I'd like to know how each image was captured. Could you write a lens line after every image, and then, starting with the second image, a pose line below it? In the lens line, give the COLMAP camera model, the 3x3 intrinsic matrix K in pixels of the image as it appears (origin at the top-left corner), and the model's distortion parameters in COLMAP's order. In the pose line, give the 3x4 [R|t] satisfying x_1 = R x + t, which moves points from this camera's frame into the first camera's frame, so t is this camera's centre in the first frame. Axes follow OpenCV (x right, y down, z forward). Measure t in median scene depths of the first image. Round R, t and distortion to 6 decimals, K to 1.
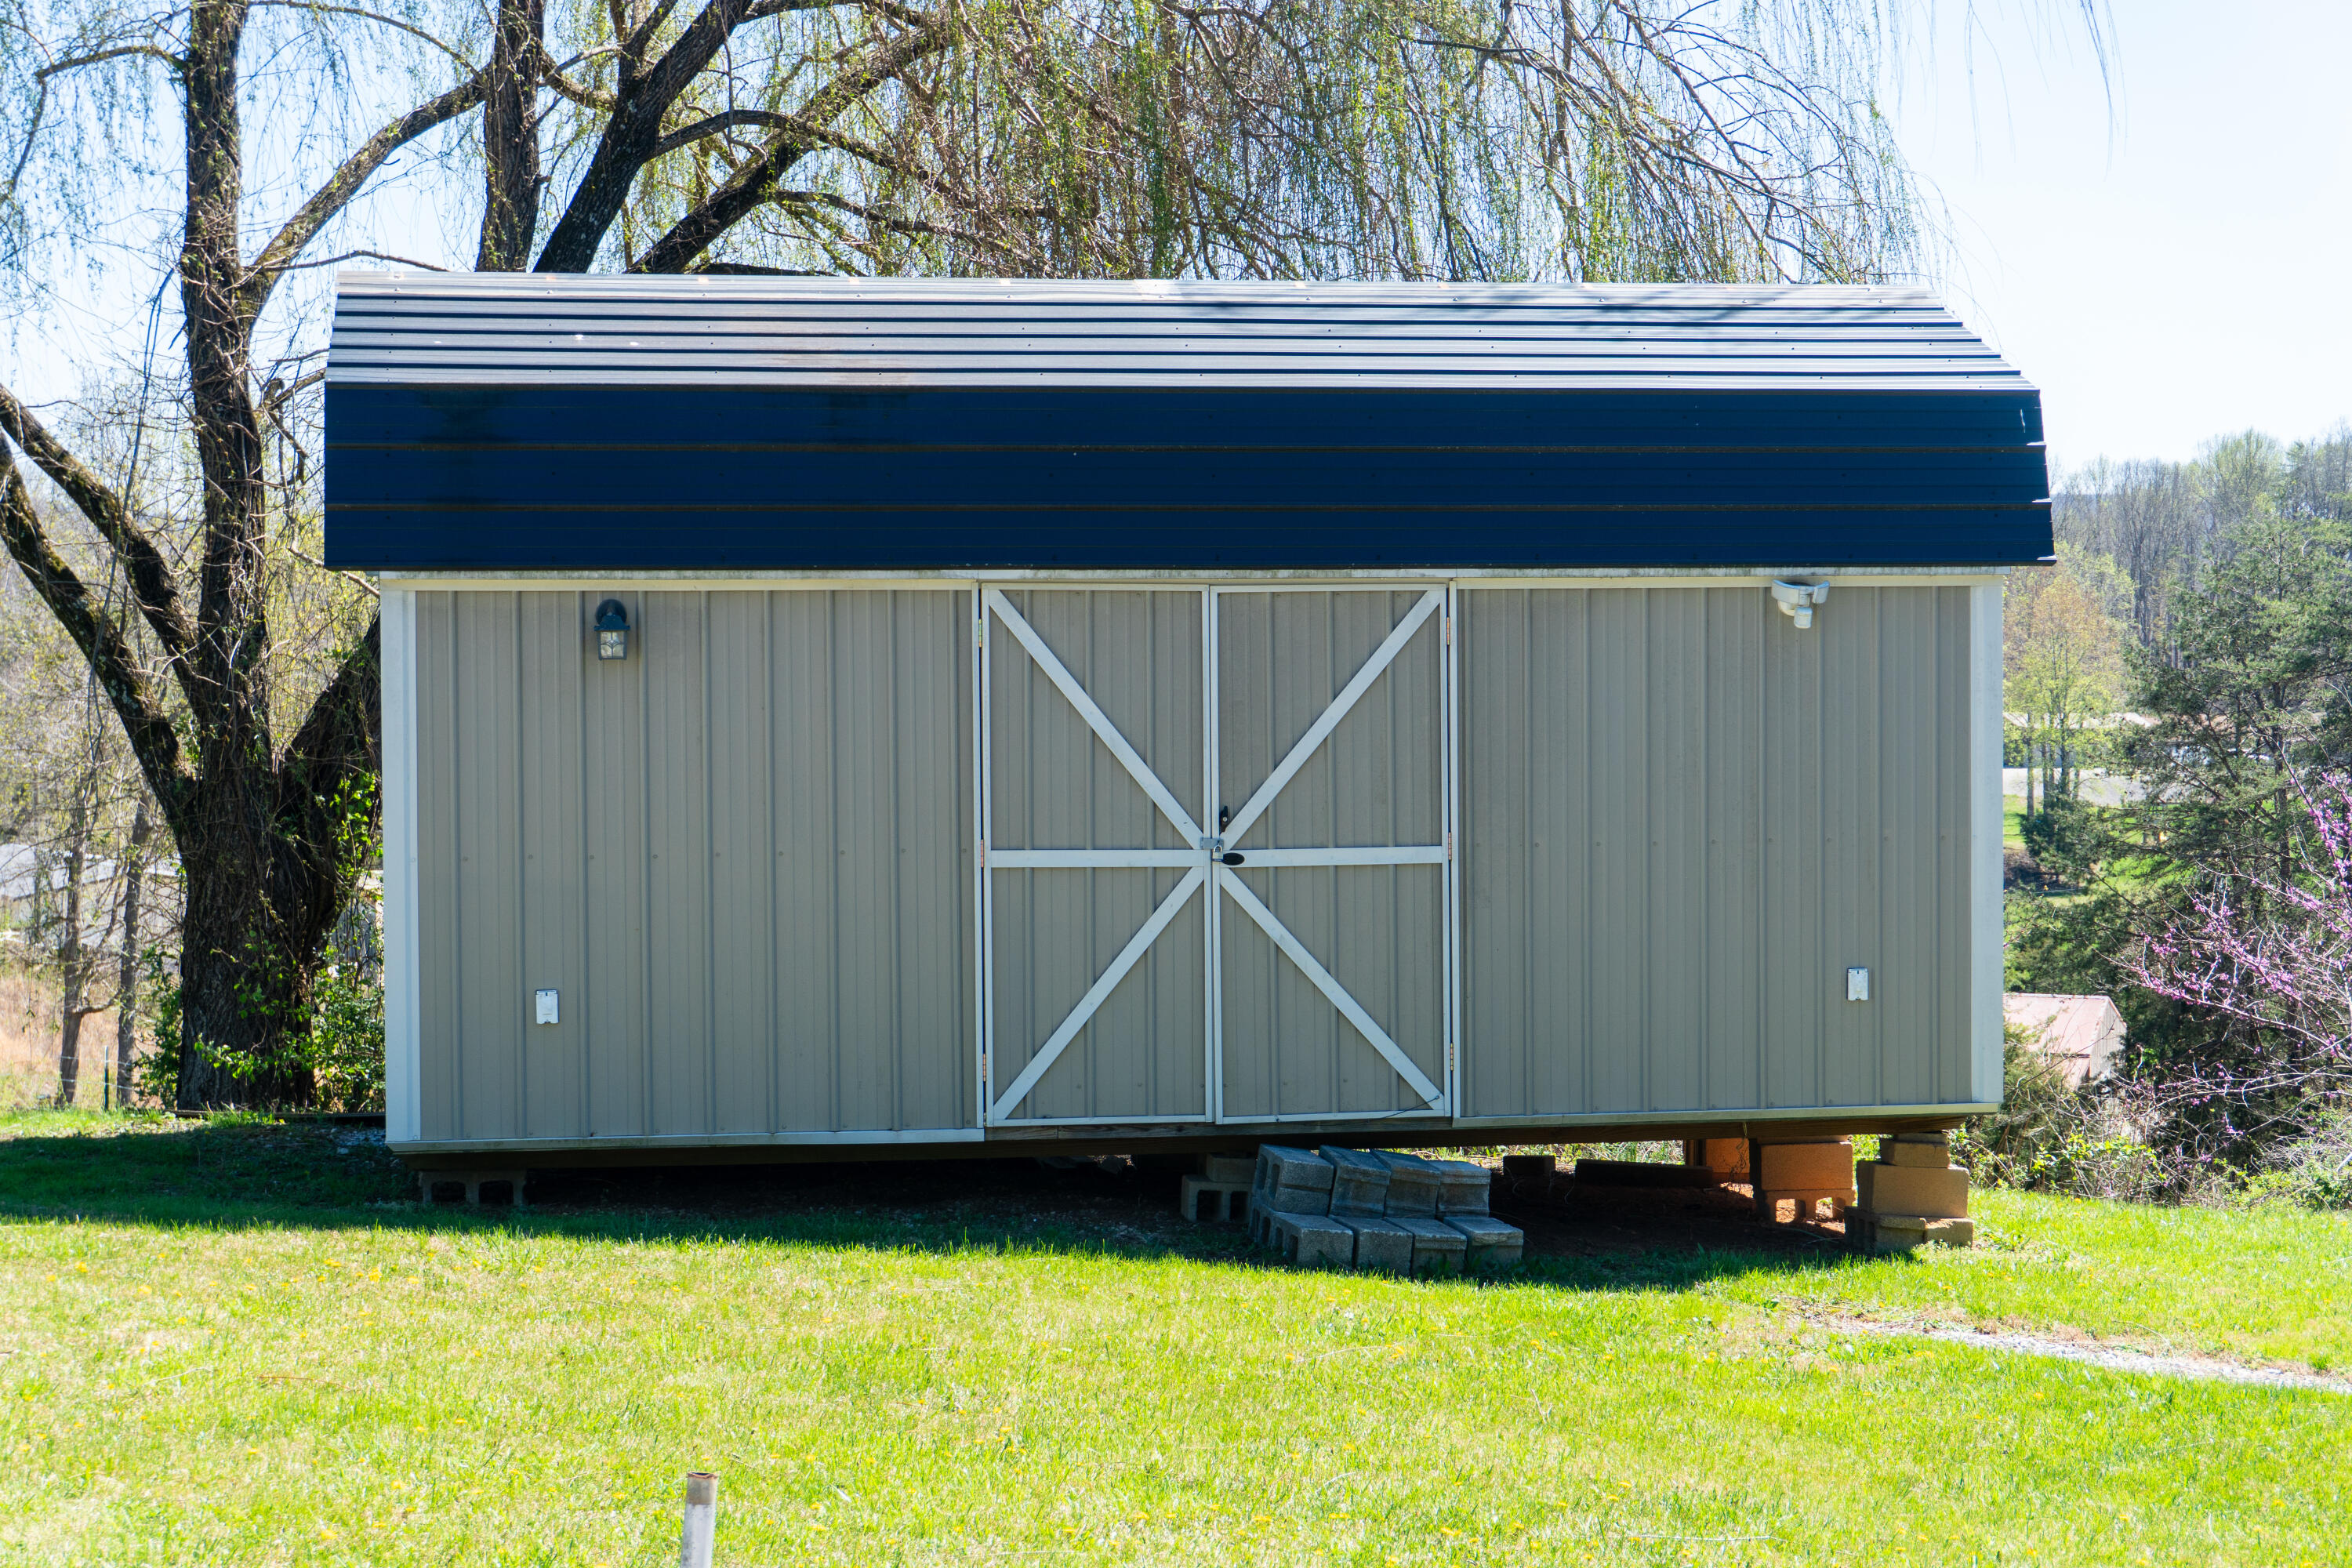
lens RADIAL K [[4073.0, 0, 1172.4], [0, 4073.0, 776.5], [0, 0, 1]] dist [0.031141, 0.000000]
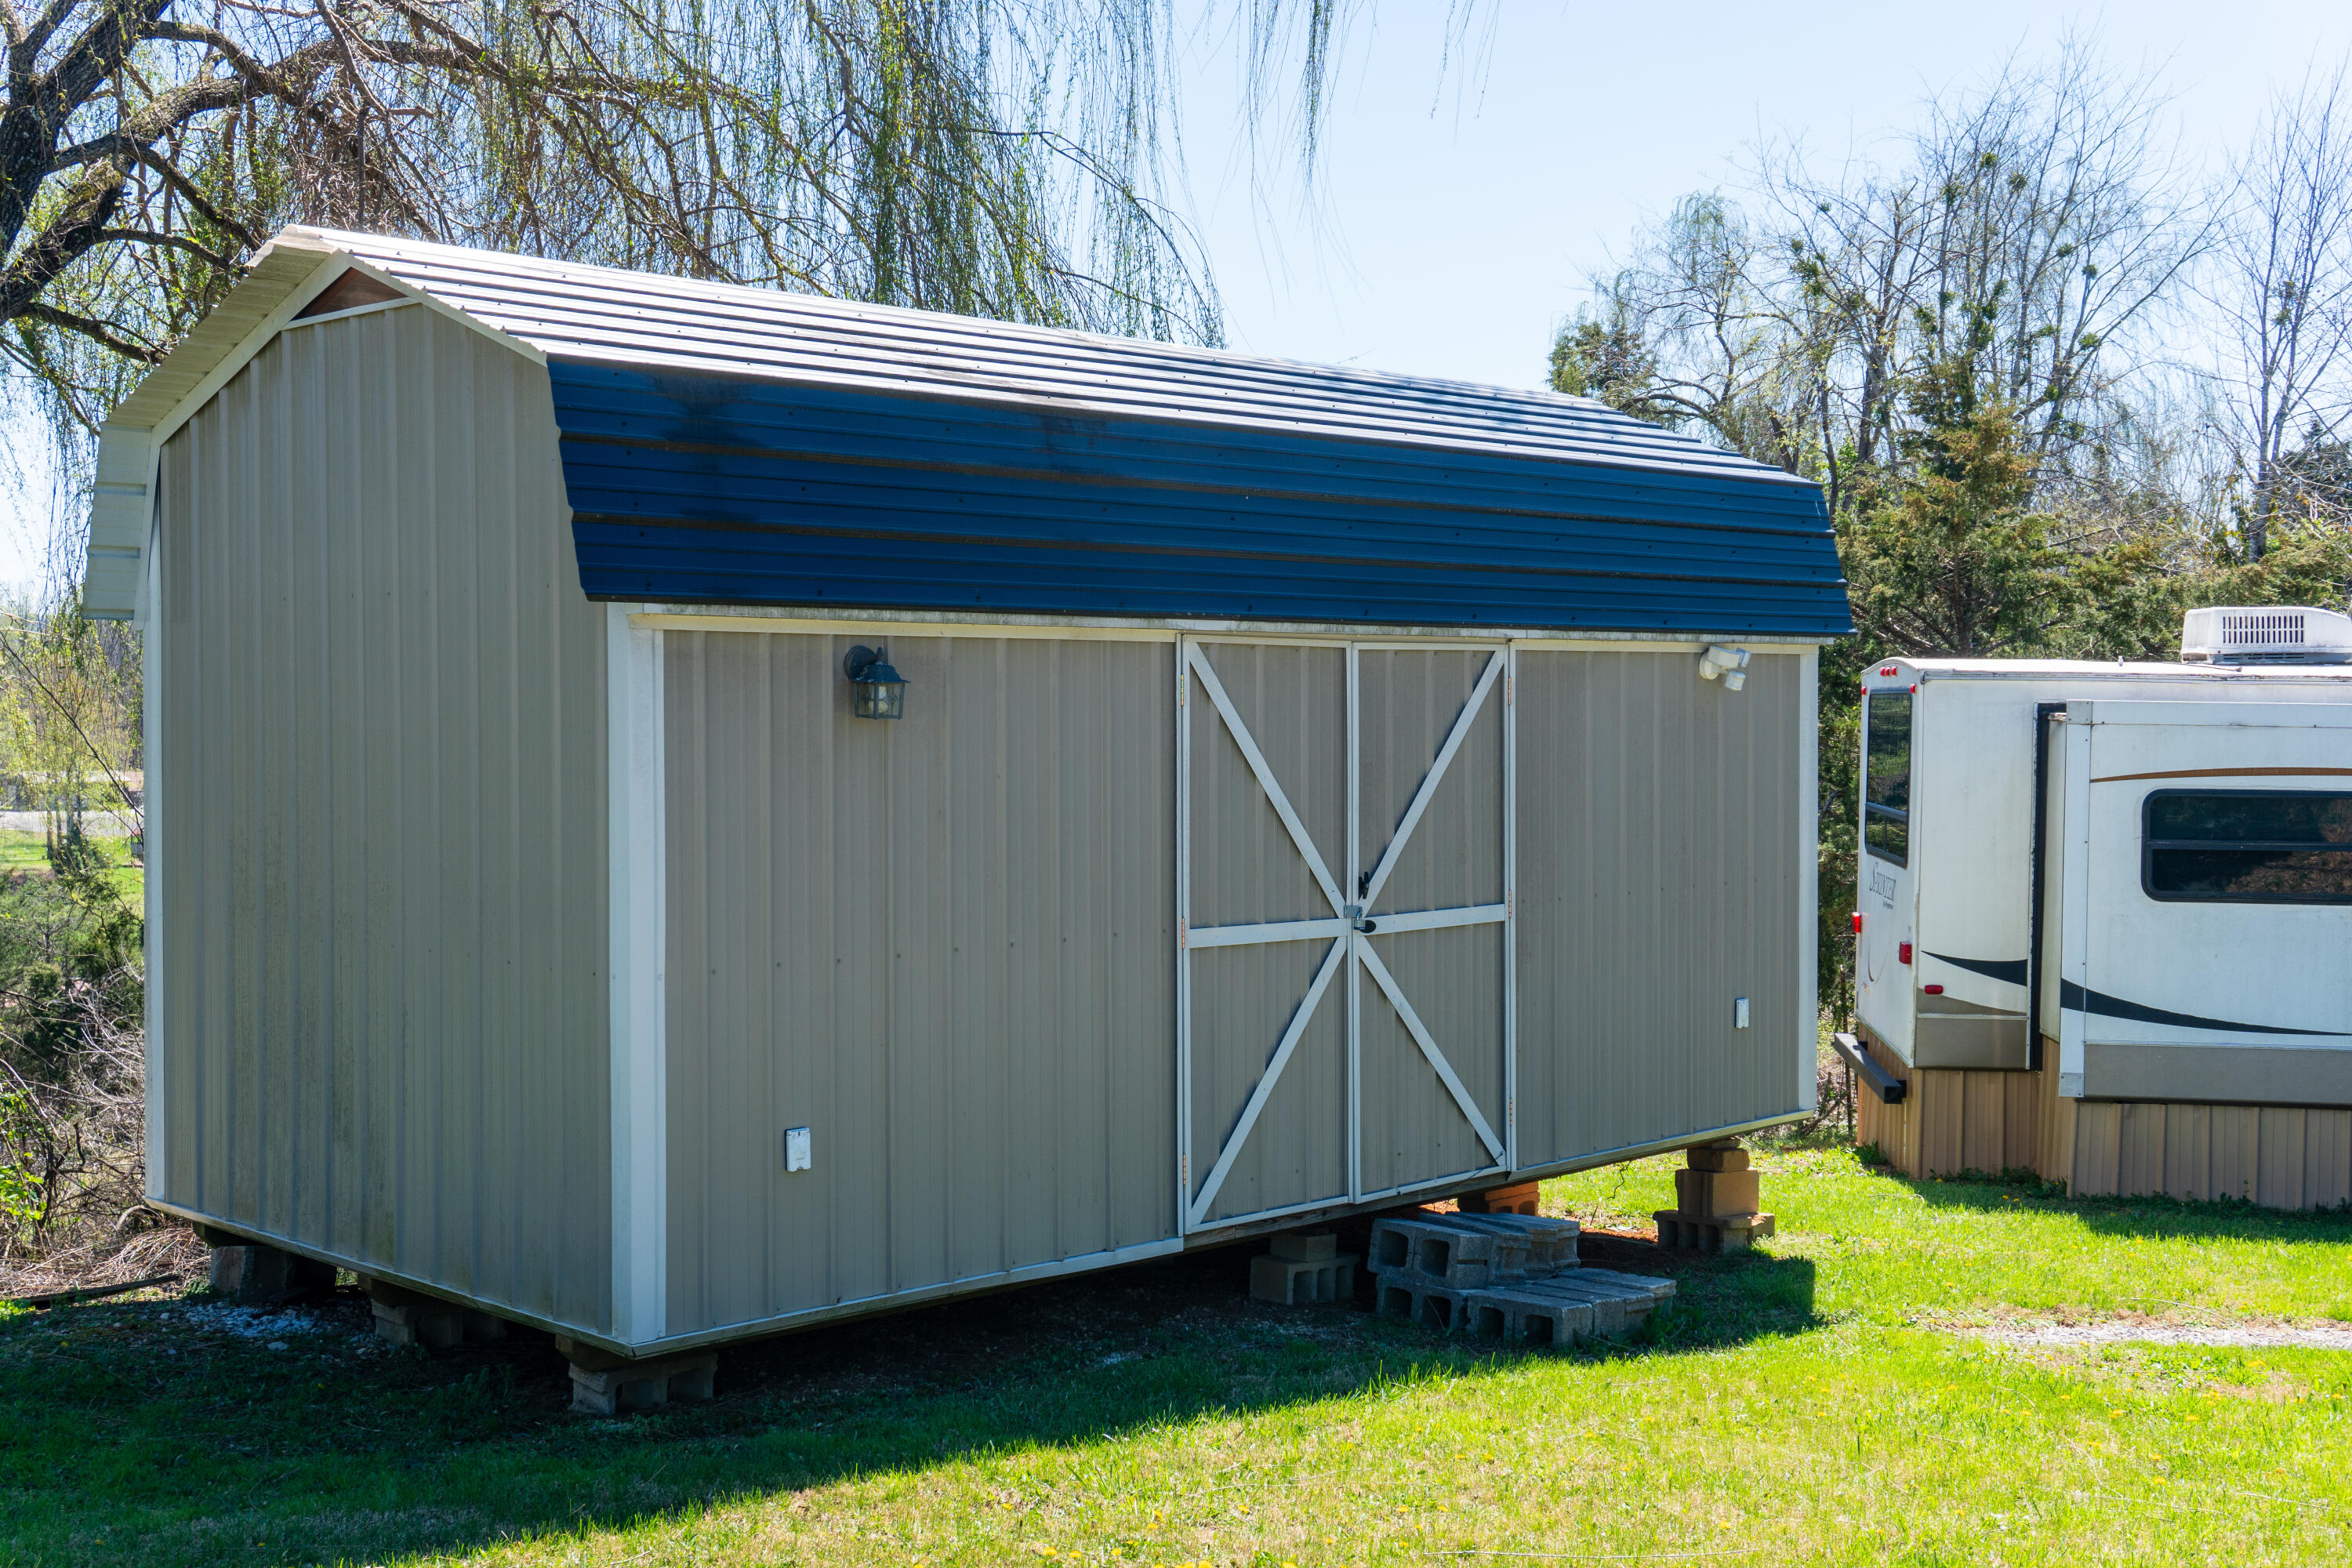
lens RADIAL K [[2705.6, 0, 1171.6], [0, 2705.6, 773.7], [0, 0, 1]] dist [-0.006736, 0.000000]
pose [[0.807136, -0.012291, 0.590237, -0.399556], [0.020473, 0.999765, -0.007177, -0.012173], [-0.590010, 0.017877, 0.807198, 0.511863]]
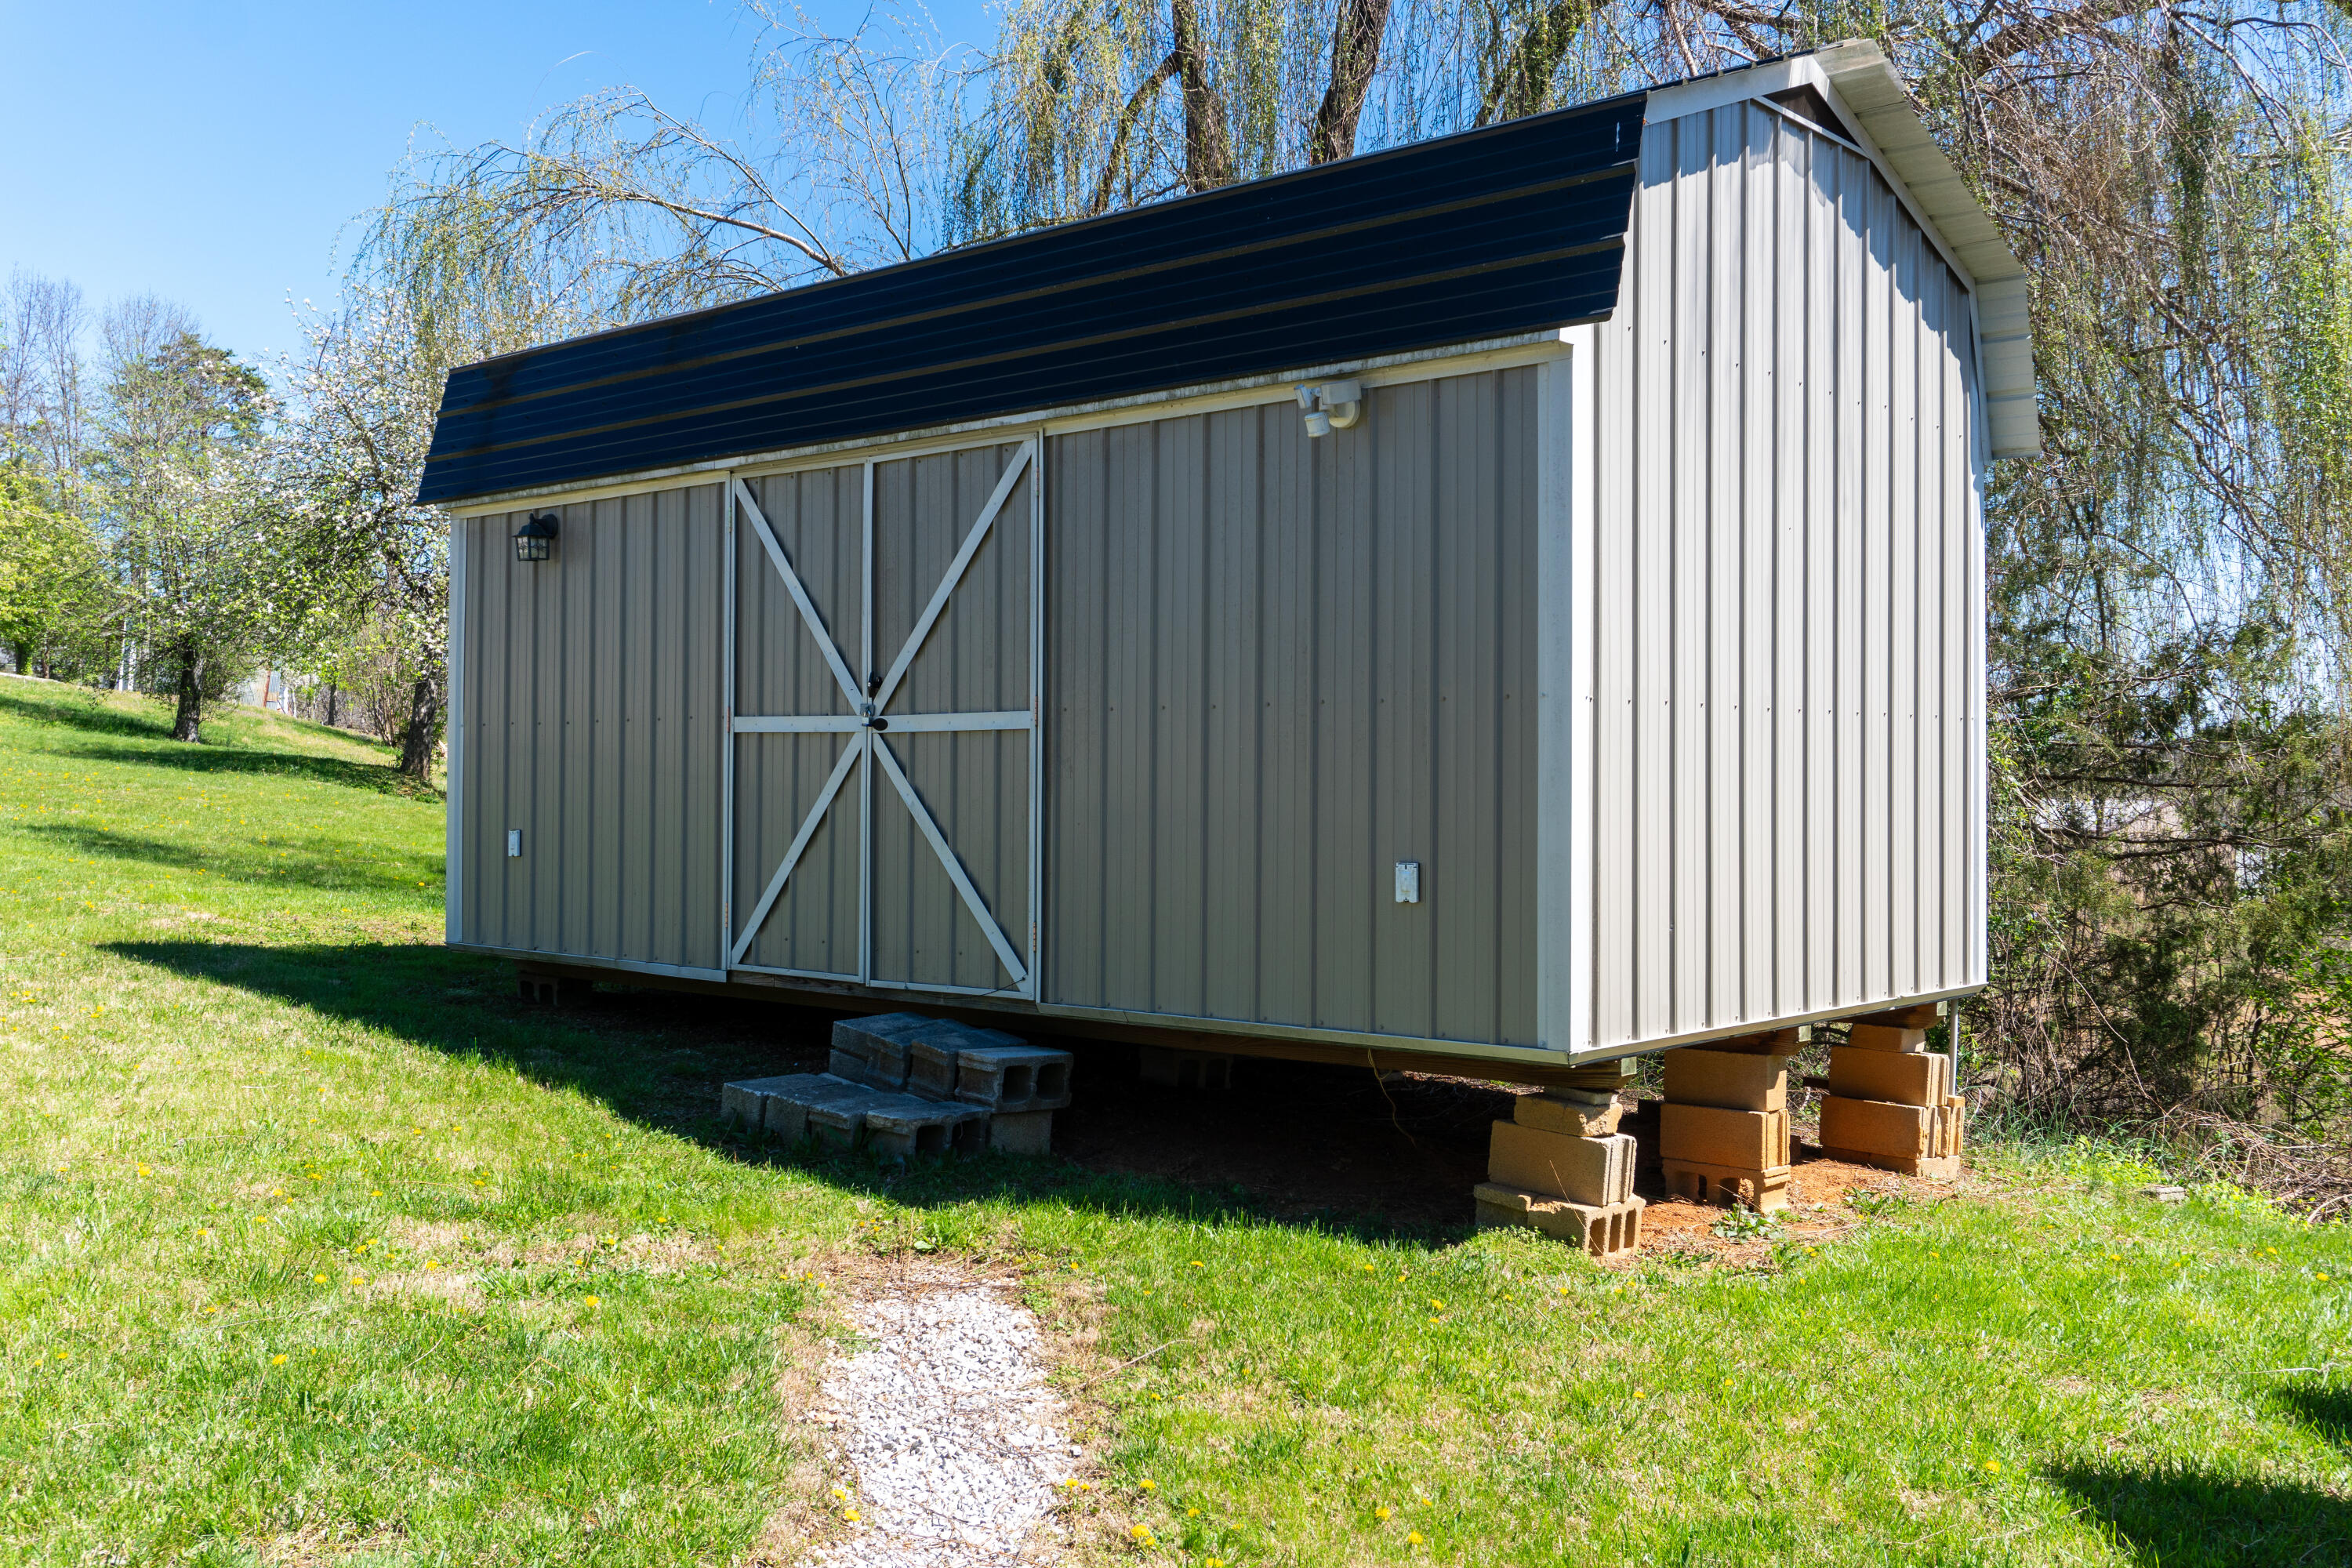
lens RADIAL K [[2179.4, 0, 1169.6], [0, 2179.4, 781.0], [0, 0, 1]] dist [-0.045400, 0.000000]
pose [[0.638607, 0.007140, -0.769500, 0.477318], [-0.041089, 0.998847, -0.024832, 0.044885], [0.768435, 0.047476, 0.638164, 0.712241]]
